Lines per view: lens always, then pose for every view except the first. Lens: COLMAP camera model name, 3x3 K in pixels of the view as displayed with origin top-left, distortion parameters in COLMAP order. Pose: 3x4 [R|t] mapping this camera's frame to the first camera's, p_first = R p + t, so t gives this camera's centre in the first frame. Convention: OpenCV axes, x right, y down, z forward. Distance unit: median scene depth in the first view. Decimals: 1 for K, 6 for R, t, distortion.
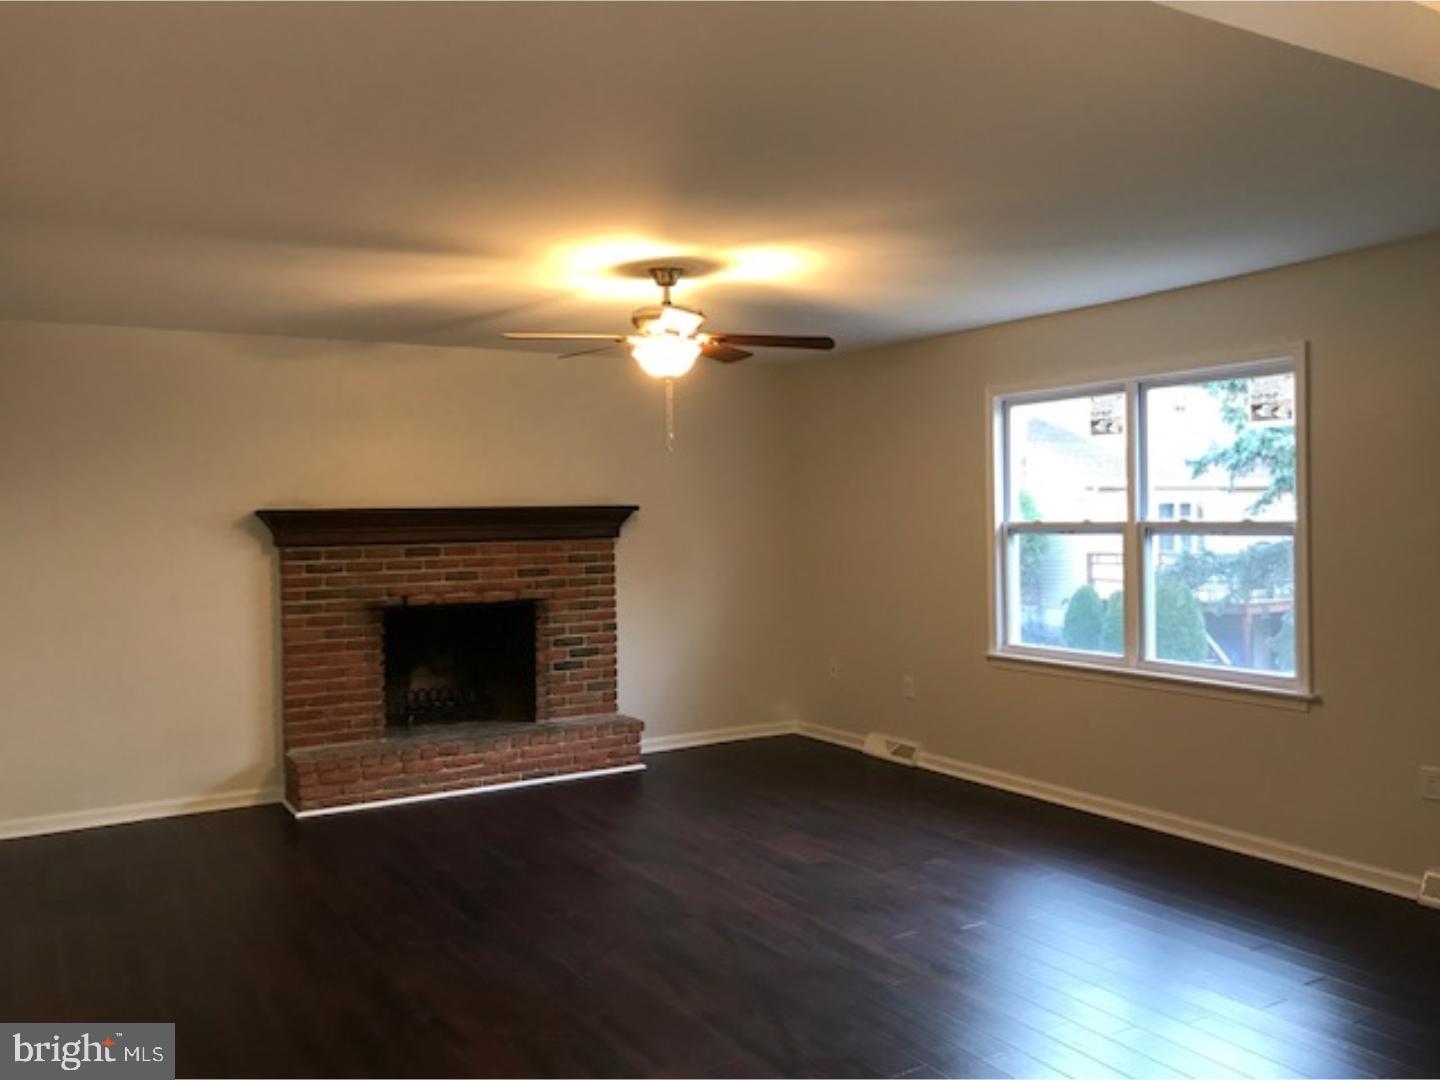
lens RADIAL K [[1206.6, 0, 719.5], [0, 1206.6, 539.7], [0, 0, 1]] dist [0.052744, -0.039580]
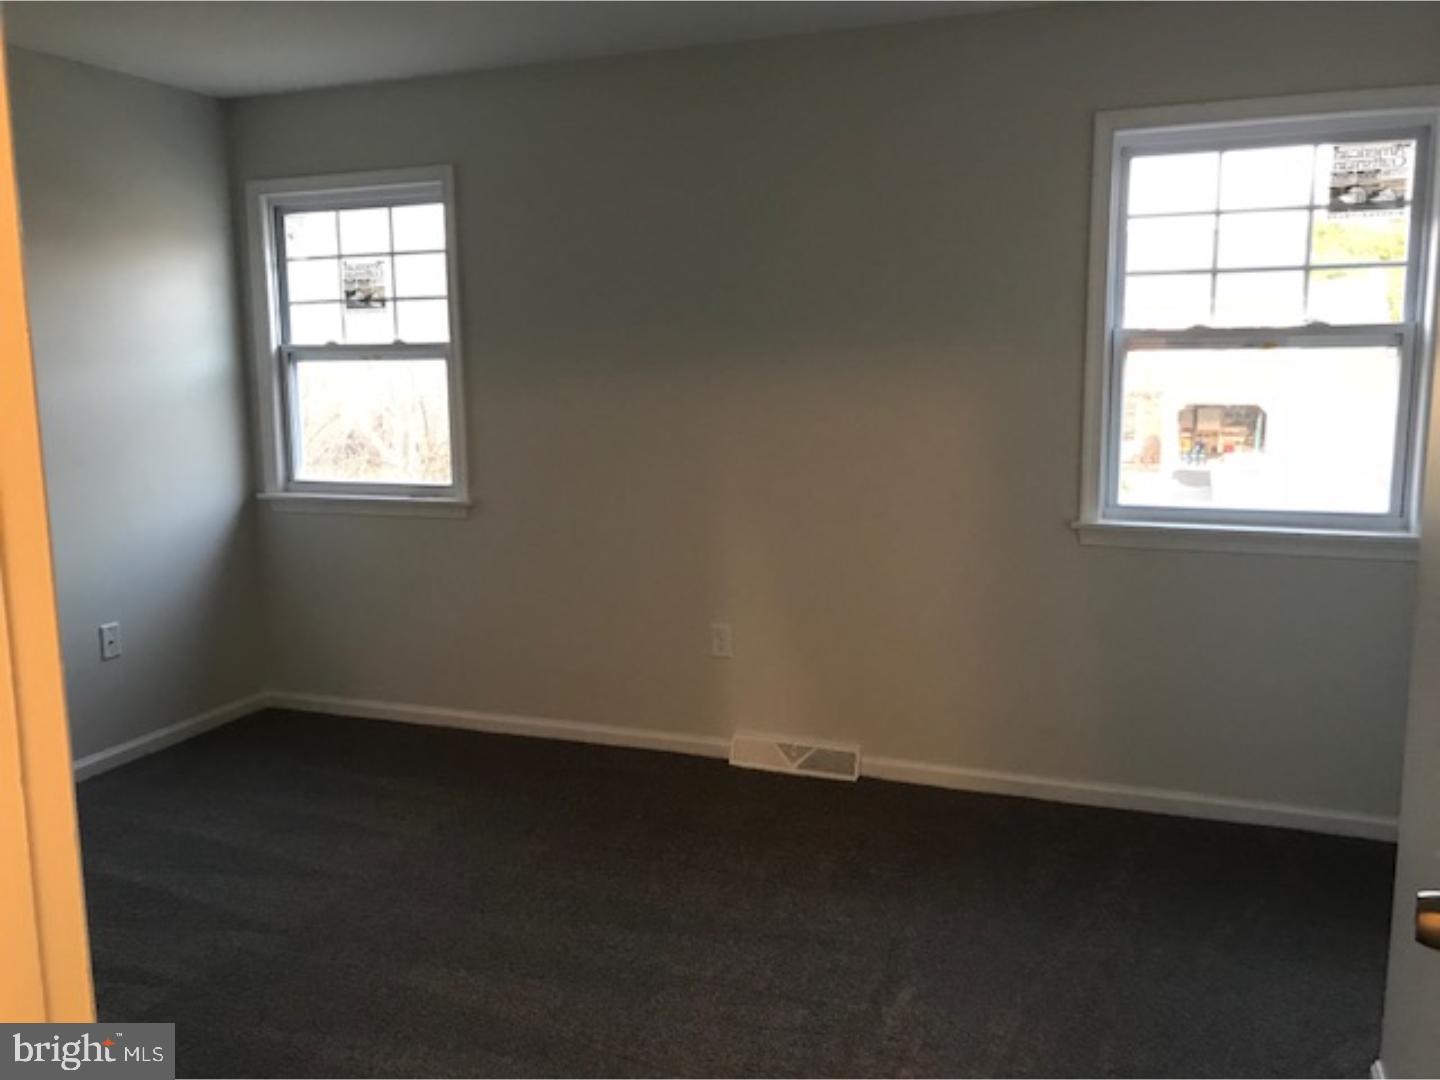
lens RADIAL K [[1206.6, 0, 720.4], [0, 1206.6, 532.6], [0, 0, 1]] dist [0.052744, -0.039580]
pose [[0.806665, -0.090853, 0.583985, -0.249241], [0.008073, 0.989715, 0.142823, -0.020894], [-0.590954, -0.110496, 0.799102, 0.645100]]
